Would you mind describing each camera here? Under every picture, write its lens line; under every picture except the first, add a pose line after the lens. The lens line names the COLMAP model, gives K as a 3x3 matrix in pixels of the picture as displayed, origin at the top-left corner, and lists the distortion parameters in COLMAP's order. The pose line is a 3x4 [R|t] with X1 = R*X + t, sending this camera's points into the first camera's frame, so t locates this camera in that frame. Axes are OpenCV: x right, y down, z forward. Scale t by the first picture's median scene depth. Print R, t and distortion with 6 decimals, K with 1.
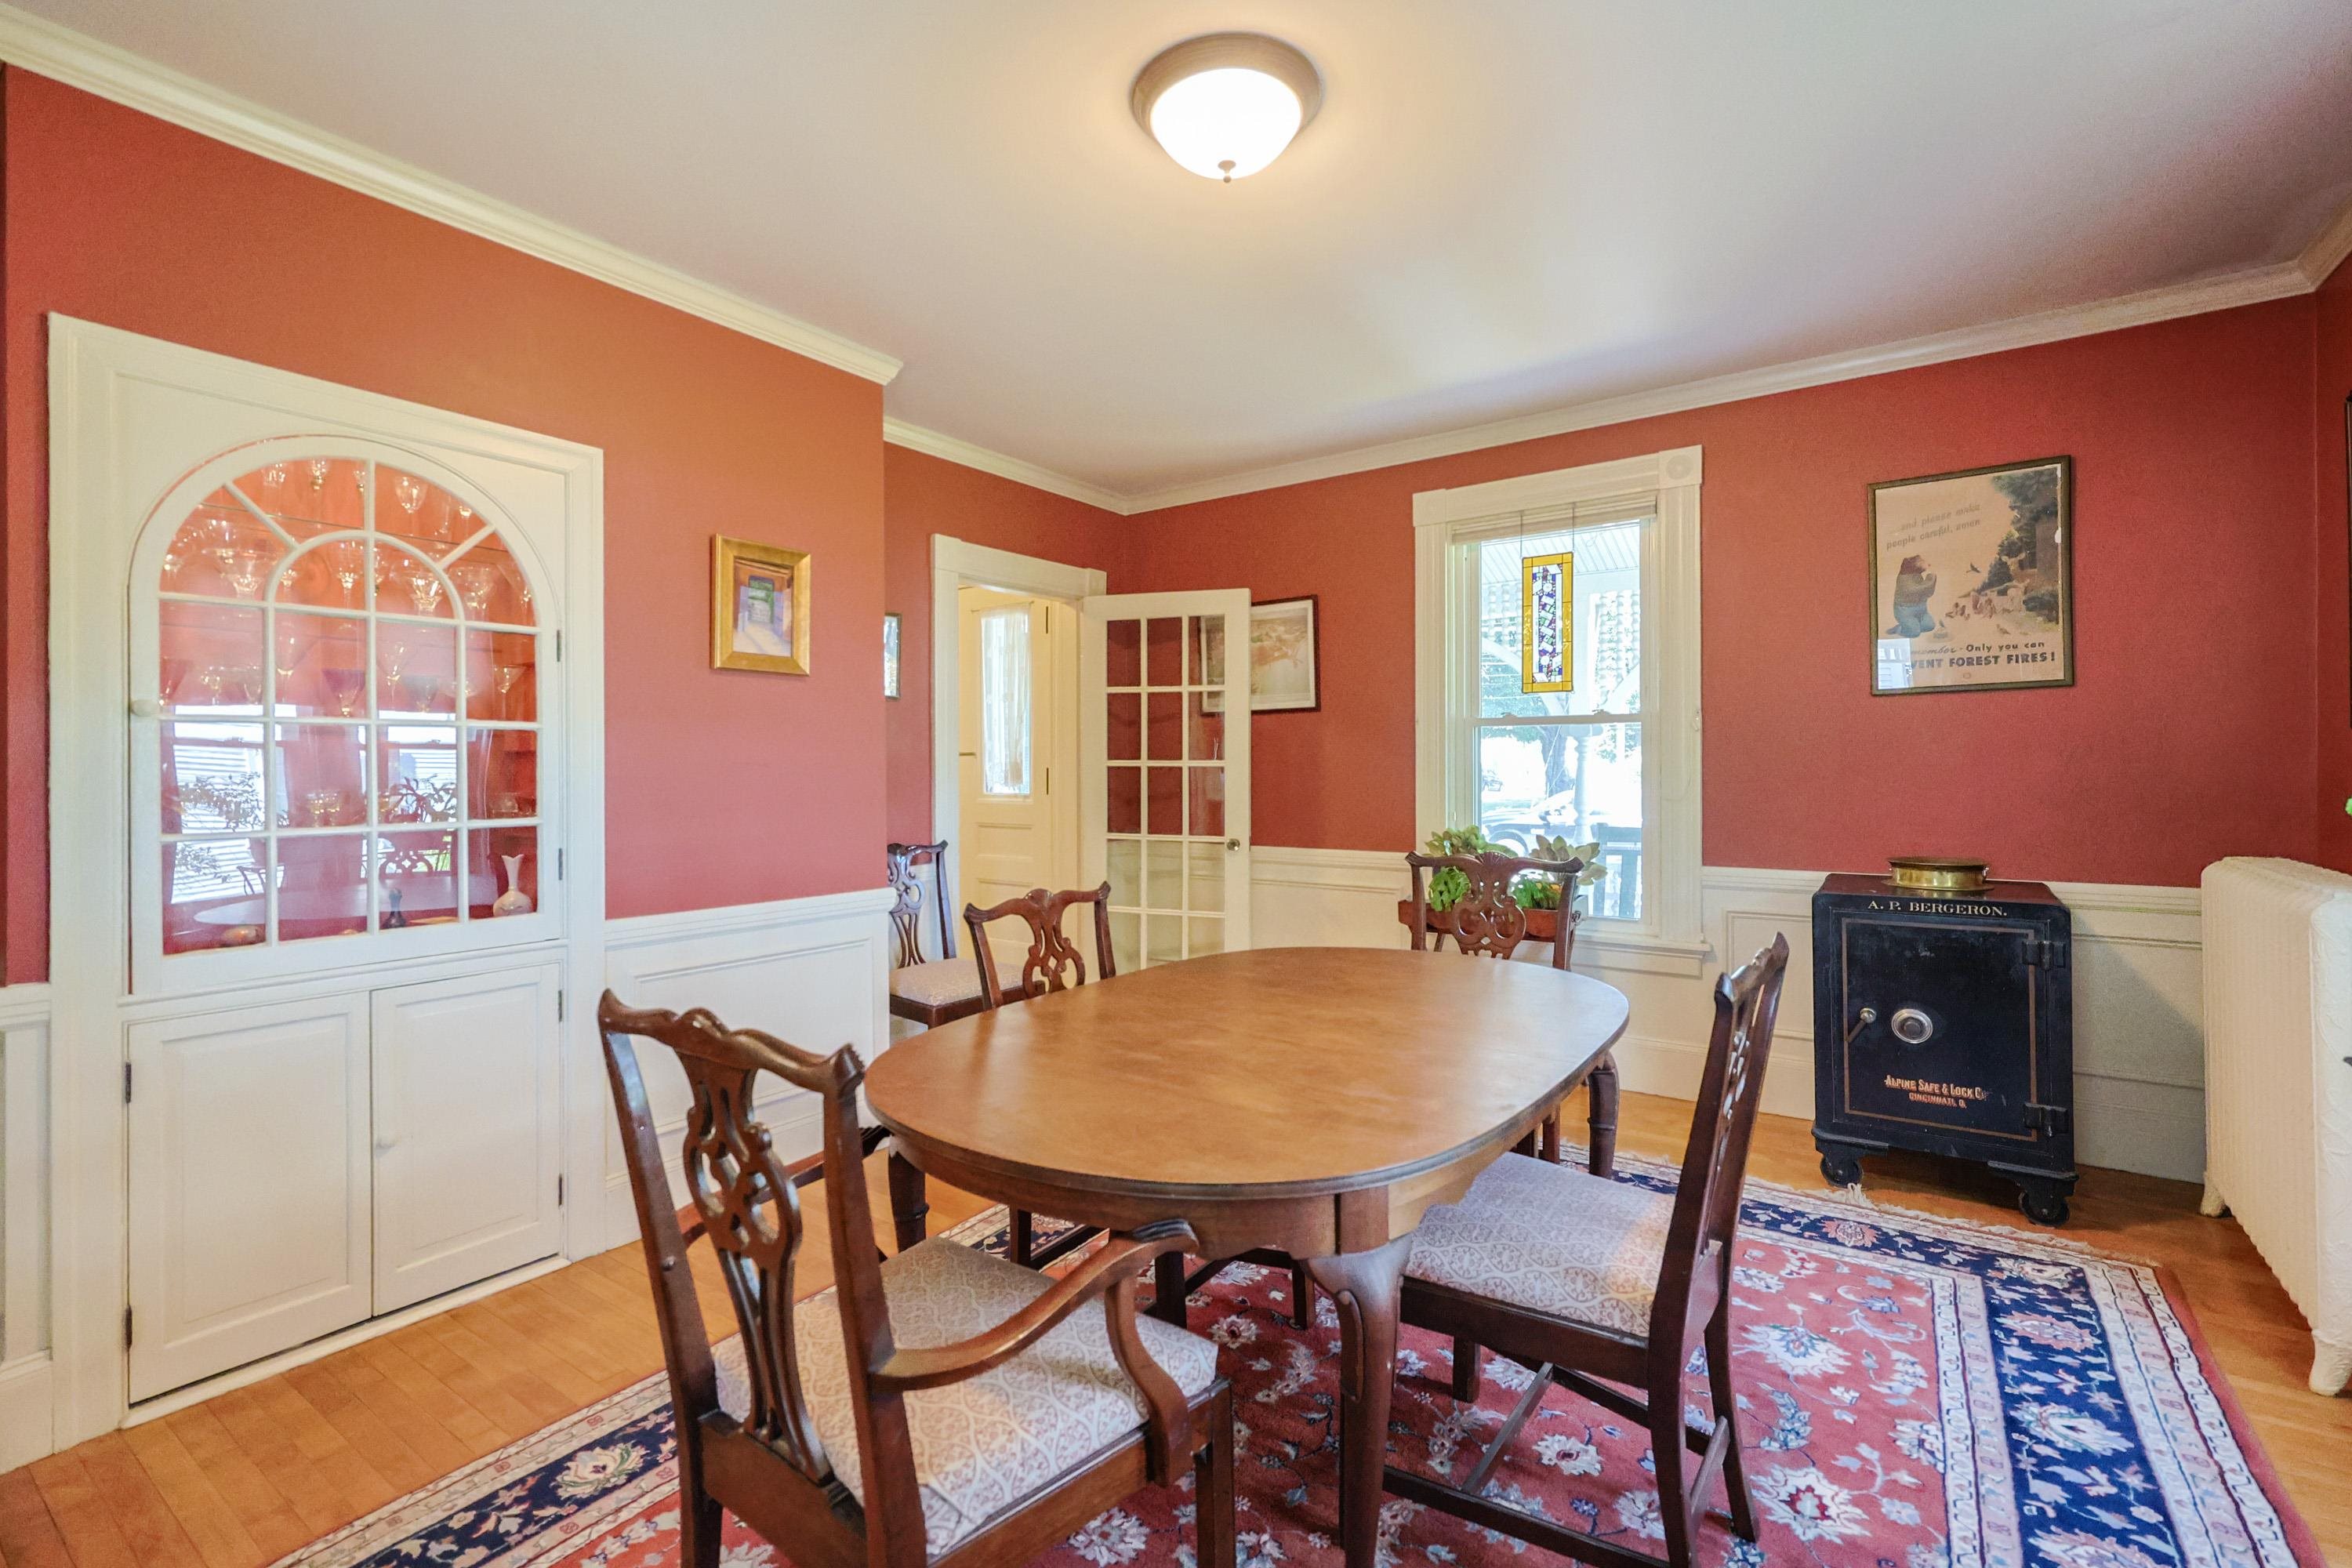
lens RADIAL K [[1027.1, 0, 1187.6], [0, 1027.1, 777.3], [0, 0, 1]] dist [-0.000975, 0.000594]
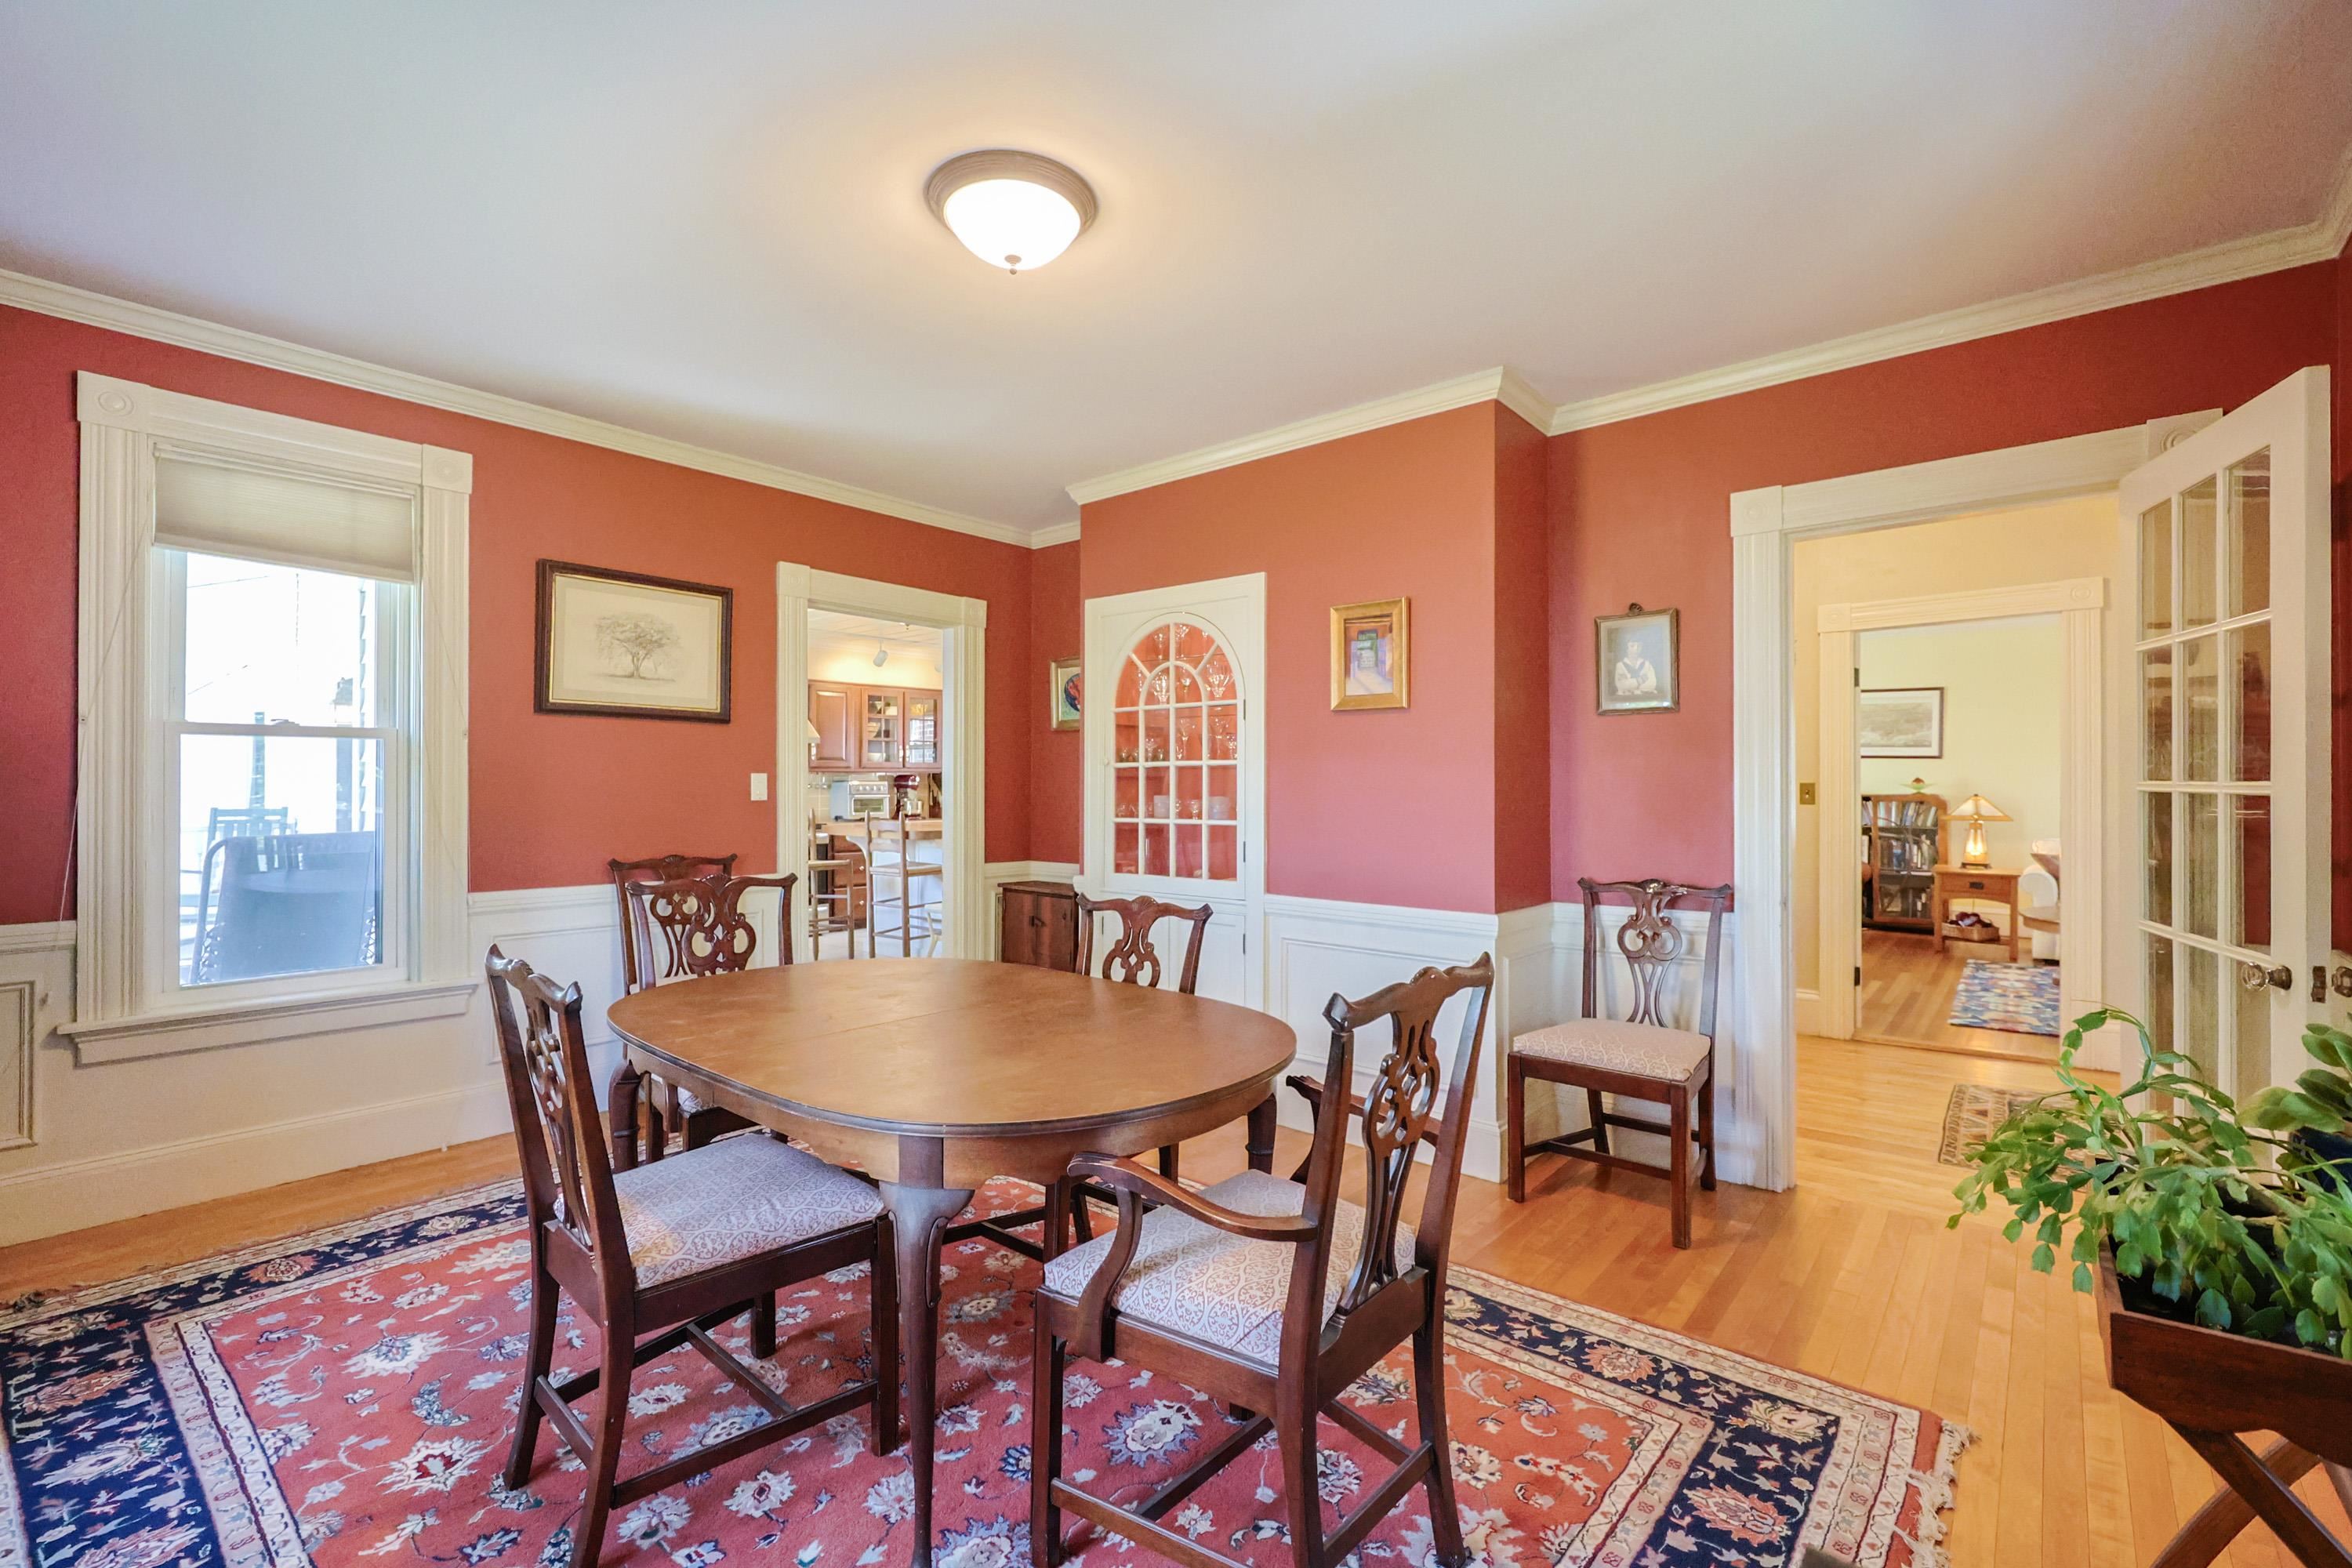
lens RADIAL K [[1027.1, 0, 1171.1], [0, 1027.1, 786.3], [0, 0, 1]] dist [-0.000975, 0.000594]
pose [[-0.089341, 0.004469, -0.995991, 0.614016], [-0.013014, 0.999899, 0.005654, -0.013585], [0.995916, 0.013467, -0.089274, 0.686718]]
